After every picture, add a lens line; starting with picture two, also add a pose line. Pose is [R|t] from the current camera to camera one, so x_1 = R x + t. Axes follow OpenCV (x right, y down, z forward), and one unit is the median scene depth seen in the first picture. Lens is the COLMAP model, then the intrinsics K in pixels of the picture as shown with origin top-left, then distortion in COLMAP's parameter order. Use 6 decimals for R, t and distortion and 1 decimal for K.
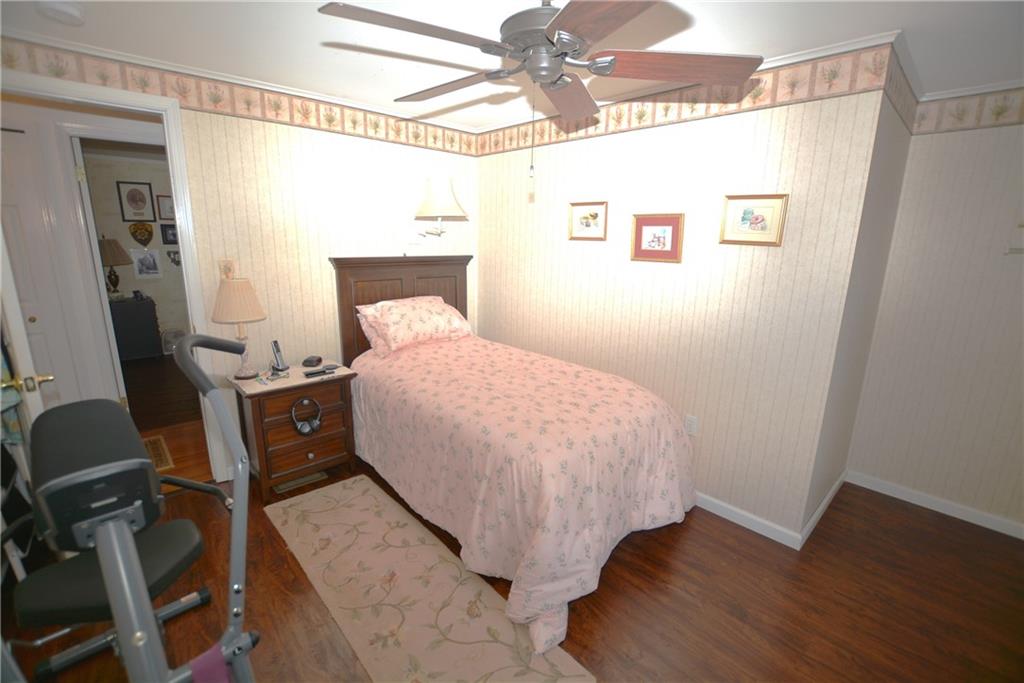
lens RADIAL K [[447.0, 0, 512.0], [0, 447.0, 341.5], [0, 0, 1]] dist [-0.009932, 0.000512]
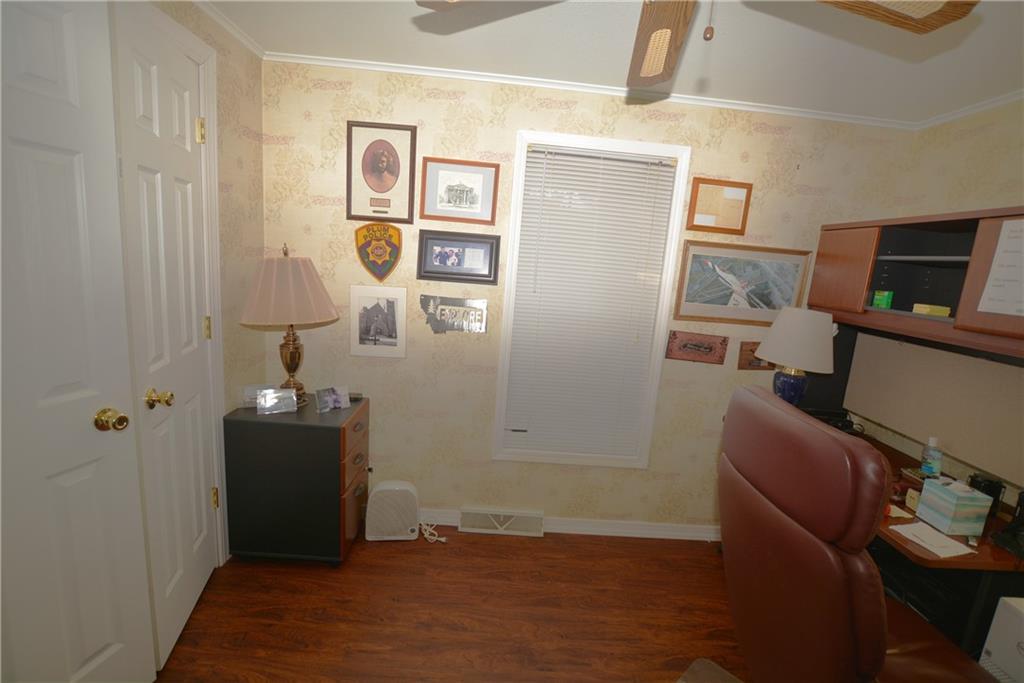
lens RADIAL K [[447.0, 0, 512.0], [0, 447.0, 341.5], [0, 0, 1]] dist [-0.009932, 0.000512]
pose [[0.746998, 0.158896, -0.645559, -0.462760], [-0.214807, 0.976622, -0.008177, -0.184270], [0.629168, 0.144778, 0.763667, 0.777938]]
